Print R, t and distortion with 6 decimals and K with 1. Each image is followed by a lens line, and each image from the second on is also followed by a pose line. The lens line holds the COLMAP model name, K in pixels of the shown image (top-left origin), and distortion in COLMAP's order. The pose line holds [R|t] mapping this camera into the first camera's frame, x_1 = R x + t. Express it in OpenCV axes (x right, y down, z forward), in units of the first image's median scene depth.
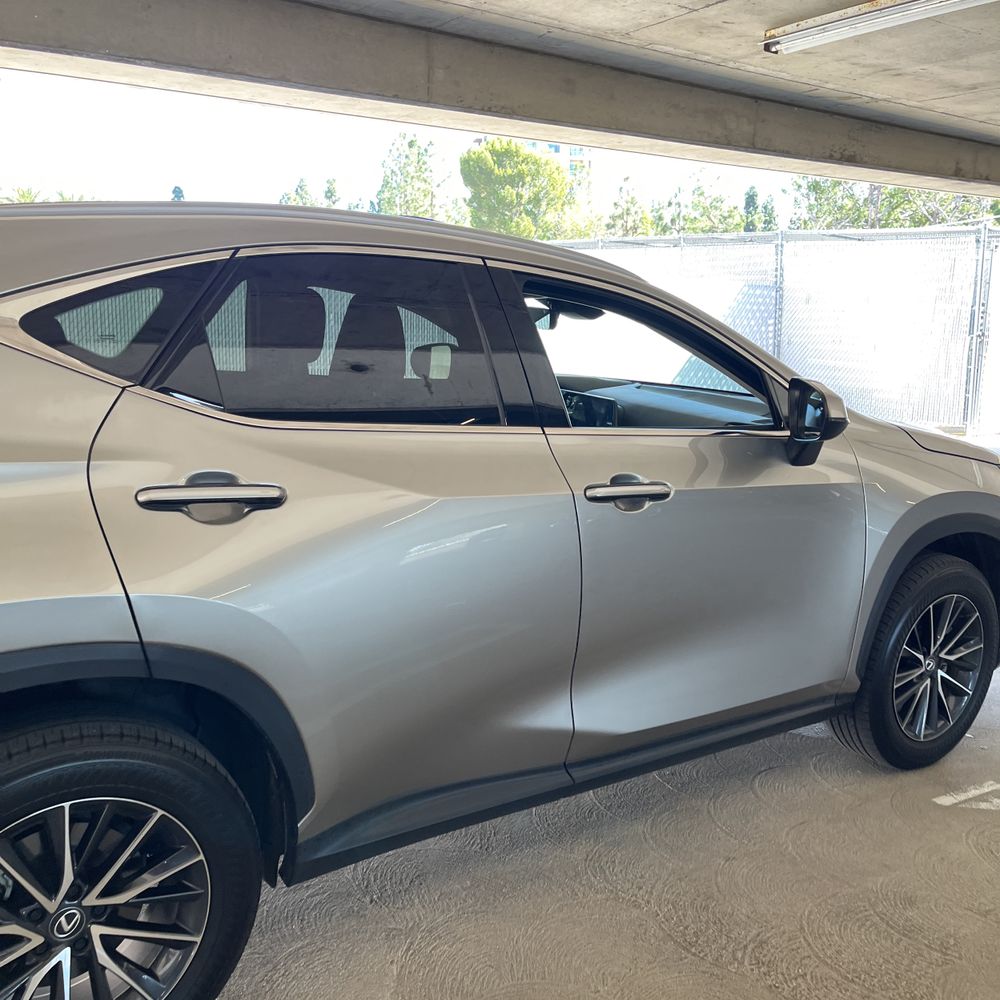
lens RADIAL K [[1007.8, 0, 500.0], [0, 1007.8, 500.0], [0, 0, 1]] dist [0.026421, -0.024448]
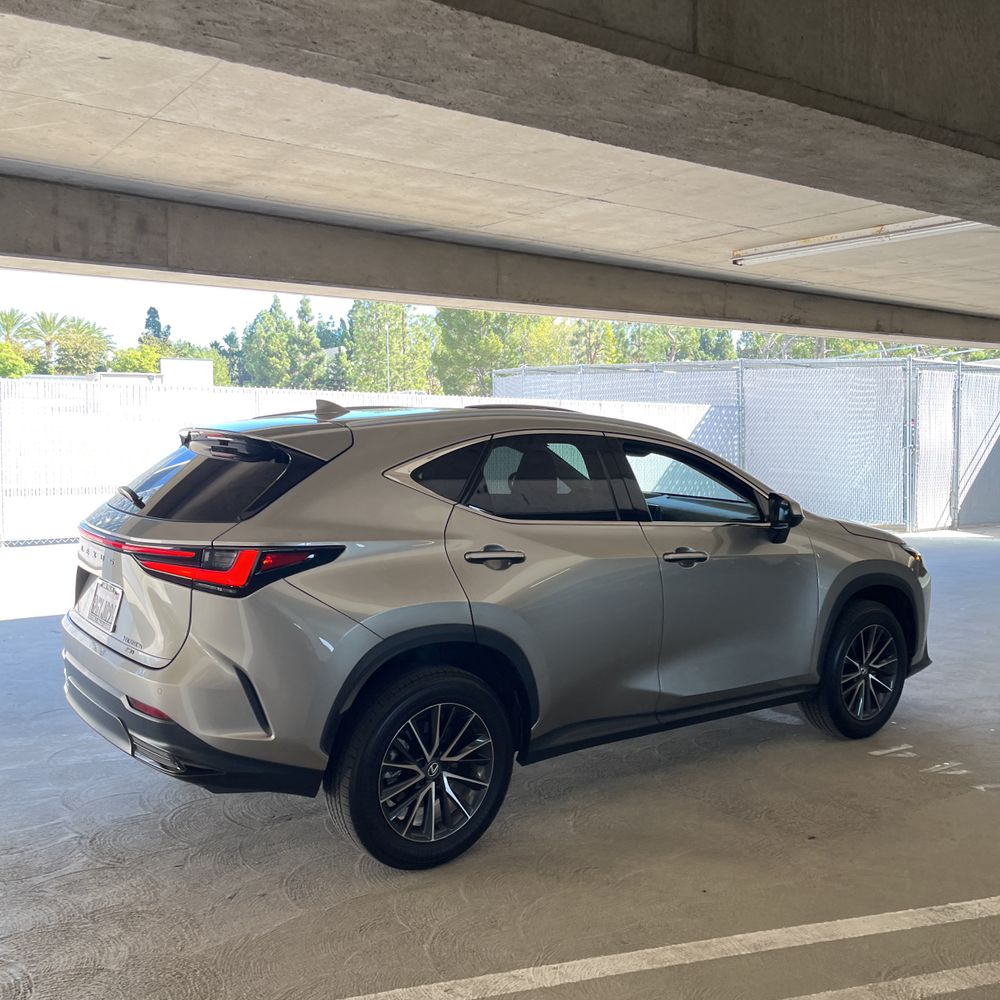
lens RADIAL K [[1026.7, 0, 498.3], [0, 1026.7, 489.9], [0, 0, 1]] dist [0.095446, -0.289071]
pose [[0.999080, -0.015622, 0.039939, -0.240109], [0.020146, 0.993102, -0.115507, 0.068136], [-0.037859, 0.116205, 0.992503, -0.718882]]
